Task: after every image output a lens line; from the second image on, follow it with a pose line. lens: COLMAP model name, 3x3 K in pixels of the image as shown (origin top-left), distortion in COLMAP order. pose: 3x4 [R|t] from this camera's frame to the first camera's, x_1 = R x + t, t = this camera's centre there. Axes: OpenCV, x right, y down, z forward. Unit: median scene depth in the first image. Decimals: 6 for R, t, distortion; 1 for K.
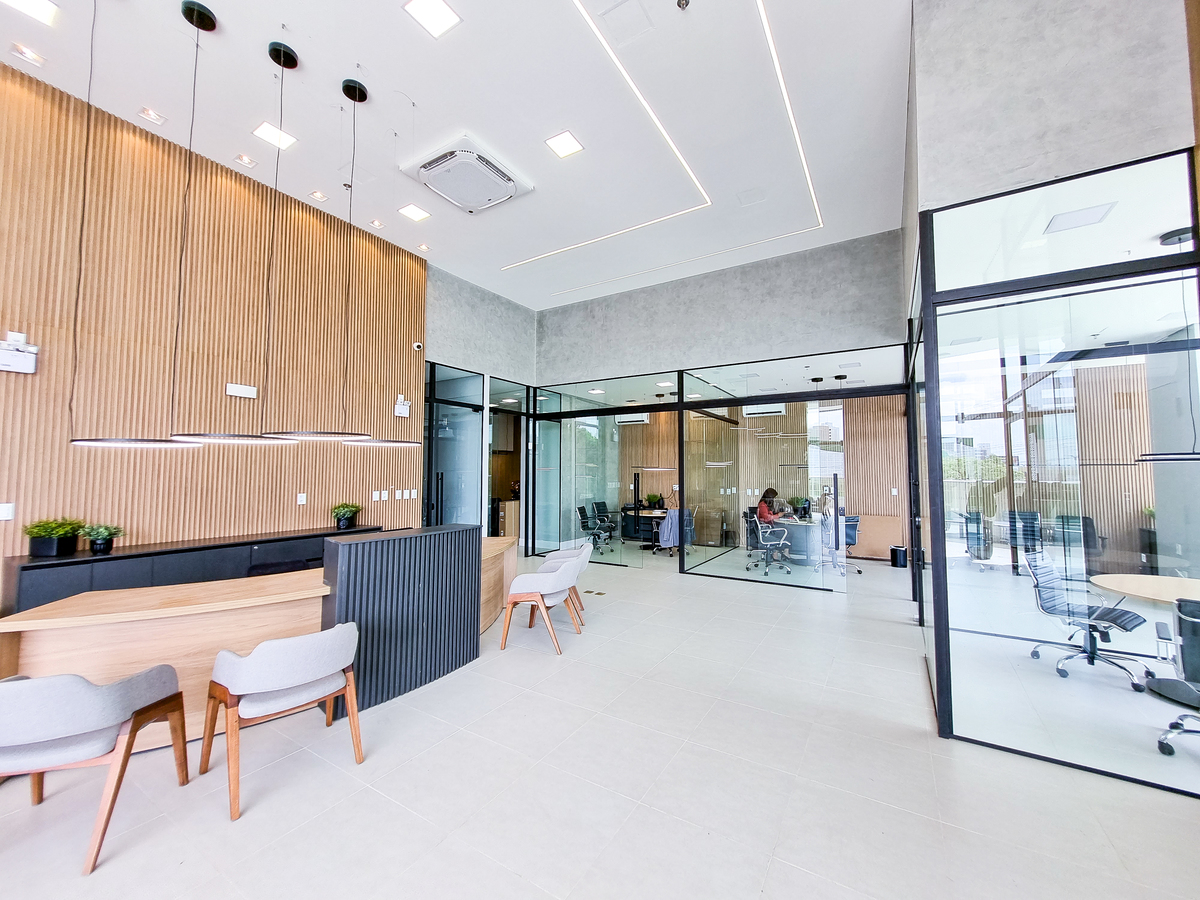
lens RADIAL K [[468.5, 0, 608.3], [0, 468.5, 447.7], [0, 0, 1]] dist [0.003367, -0.000766]
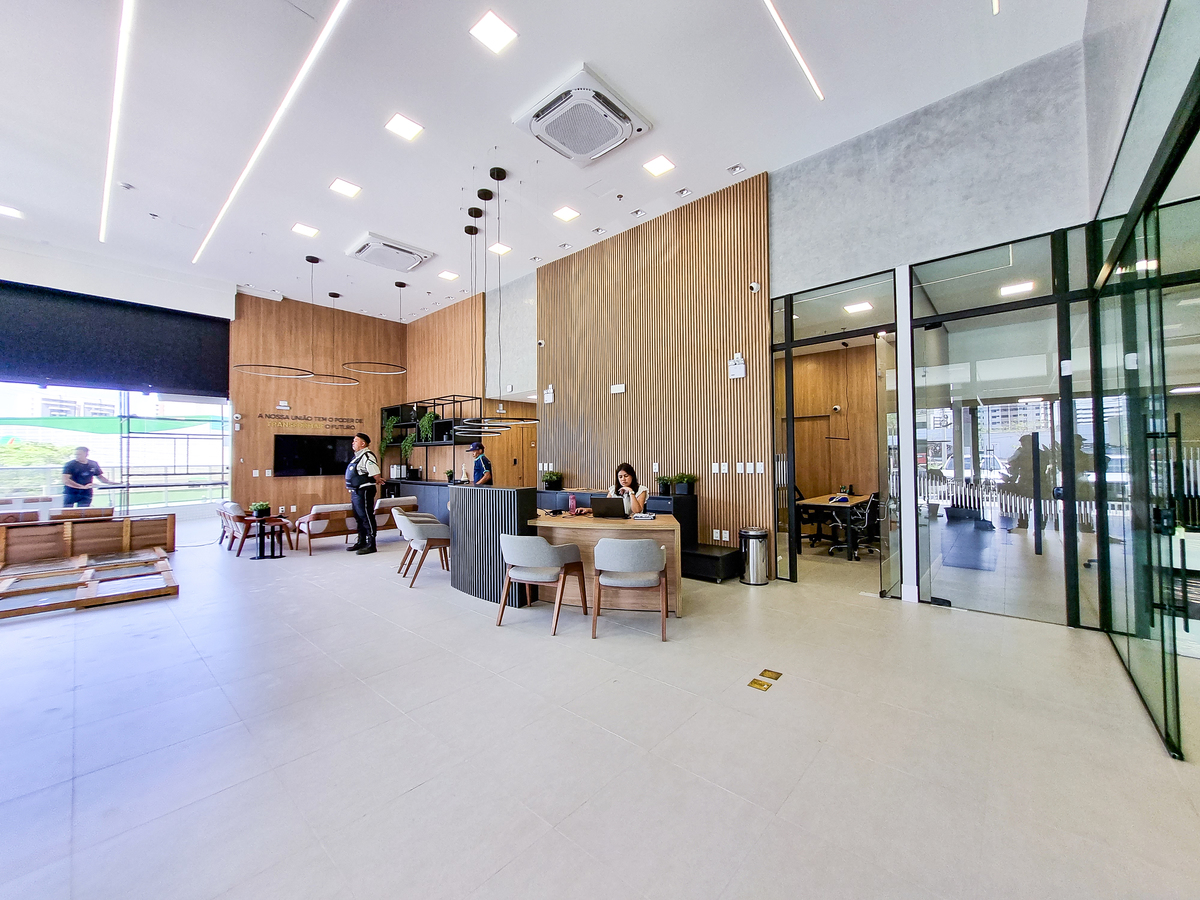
lens RADIAL K [[468.5, 0, 605.3], [0, 468.5, 445.9], [0, 0, 1]] dist [0.003367, -0.000766]
pose [[-0.187519, -0.023283, -0.981985, 0.418107], [0.067202, 0.997073, -0.036474, 0.068240], [0.979959, -0.072831, -0.185406, 0.837444]]
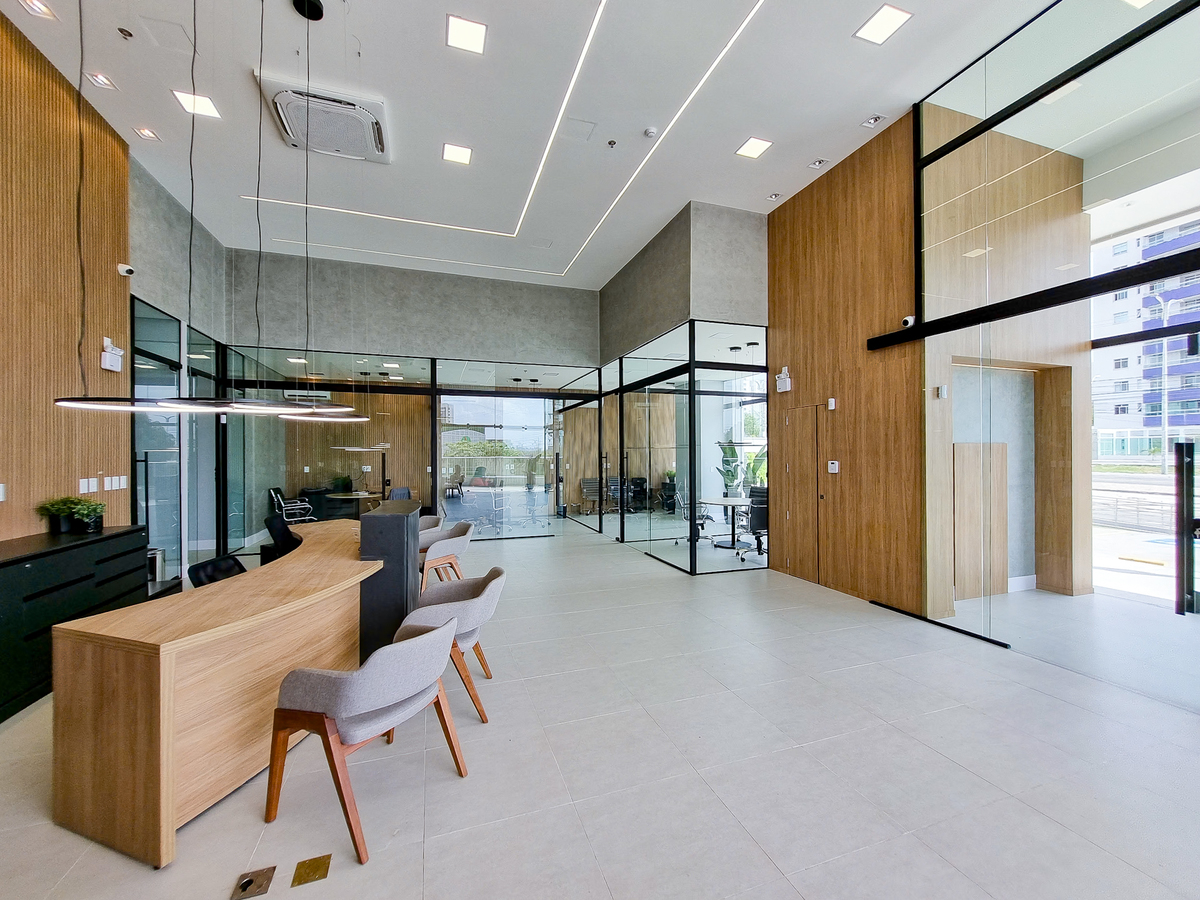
lens RADIAL K [[468.5, 0, 597.5], [0, 468.5, 454.1], [0, 0, 1]] dist [0.003367, -0.000766]
pose [[0.641414, -0.003755, 0.767186, -0.470251], [-0.037700, 0.998626, 0.036406, 0.003605], [-0.766268, -0.052274, 0.640391, 0.003310]]
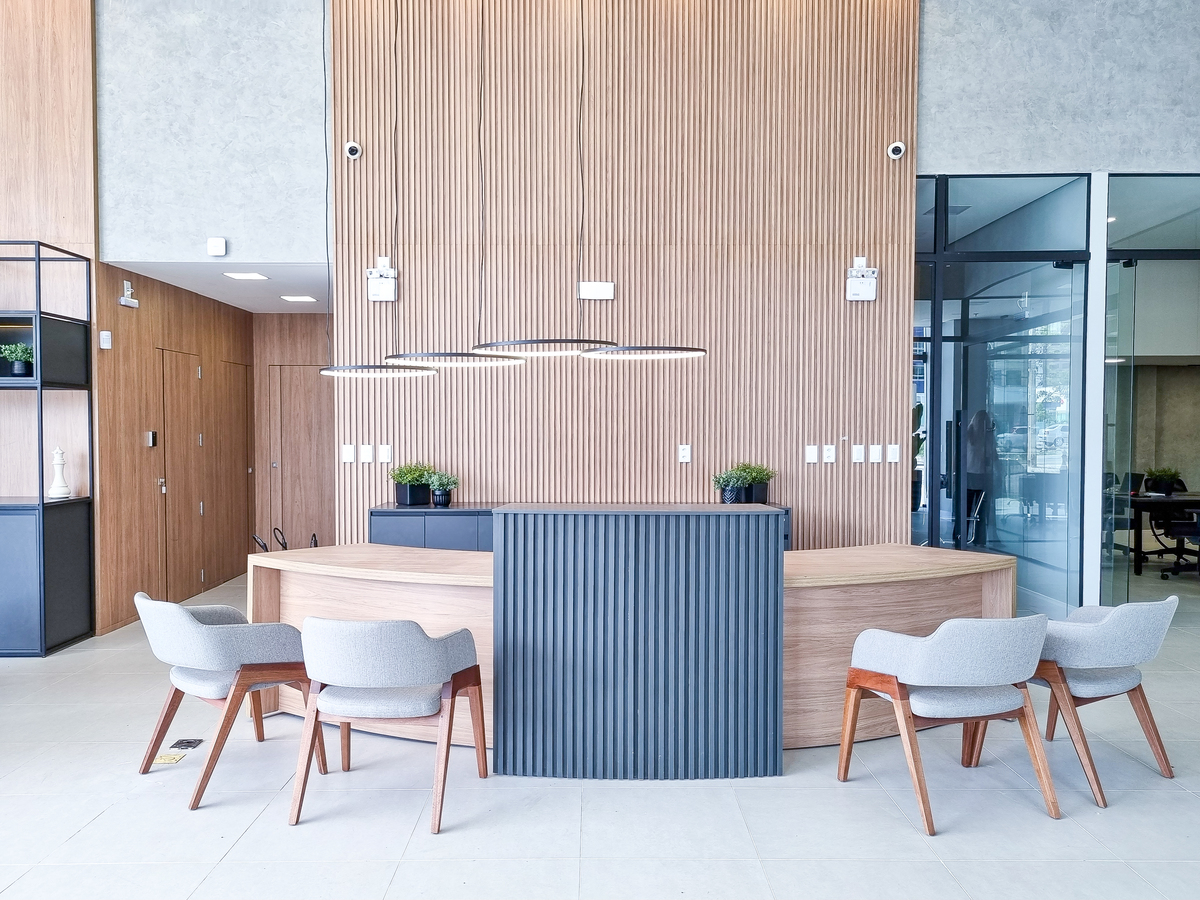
lens RADIAL K [[924.4, 0, 595.4], [0, 924.4, 459.4], [0, 0, 1]] dist [0.040848, -0.021607]
pose [[0.518470, 0.028833, -0.854610, 0.253467], [0.047728, 0.996898, 0.062589, 0.026560], [0.853763, -0.073239, 0.515485, 0.203438]]
